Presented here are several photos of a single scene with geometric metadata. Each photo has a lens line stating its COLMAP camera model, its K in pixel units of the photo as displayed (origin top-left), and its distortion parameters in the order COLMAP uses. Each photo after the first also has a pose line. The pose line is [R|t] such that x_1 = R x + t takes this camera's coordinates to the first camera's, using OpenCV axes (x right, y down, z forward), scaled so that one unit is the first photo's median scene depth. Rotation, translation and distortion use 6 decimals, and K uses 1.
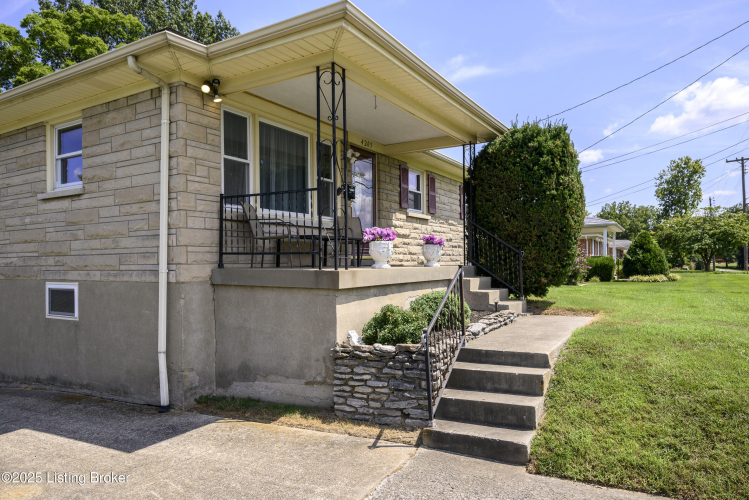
lens RADIAL K [[498.5, 0, 374.9], [0, 498.5, 251.9], [0, 0, 1]] dist [0.000709, 0.000088]
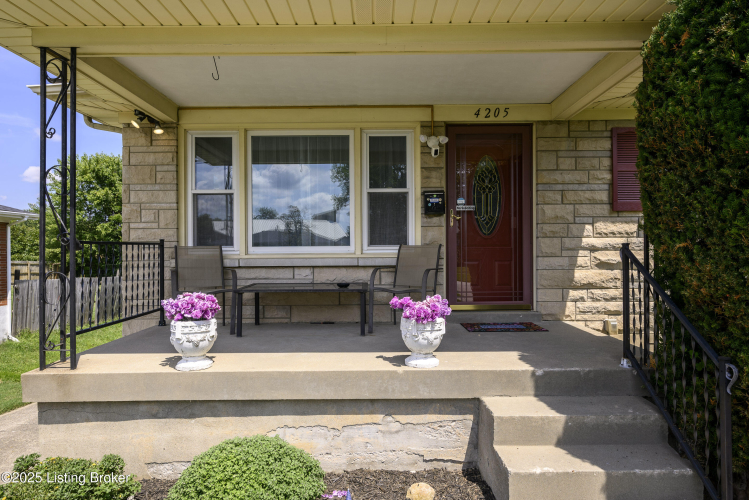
lens RADIAL K [[447.1, 0, 376.6], [0, 447.1, 249.2], [0, 0, 1]] dist [-0.002942, -0.000351]
pose [[0.512260, -0.000940, -0.858830, 0.414831], [0.020527, 0.999727, 0.011149, -0.076218], [0.858585, -0.023340, 0.512140, 0.700427]]
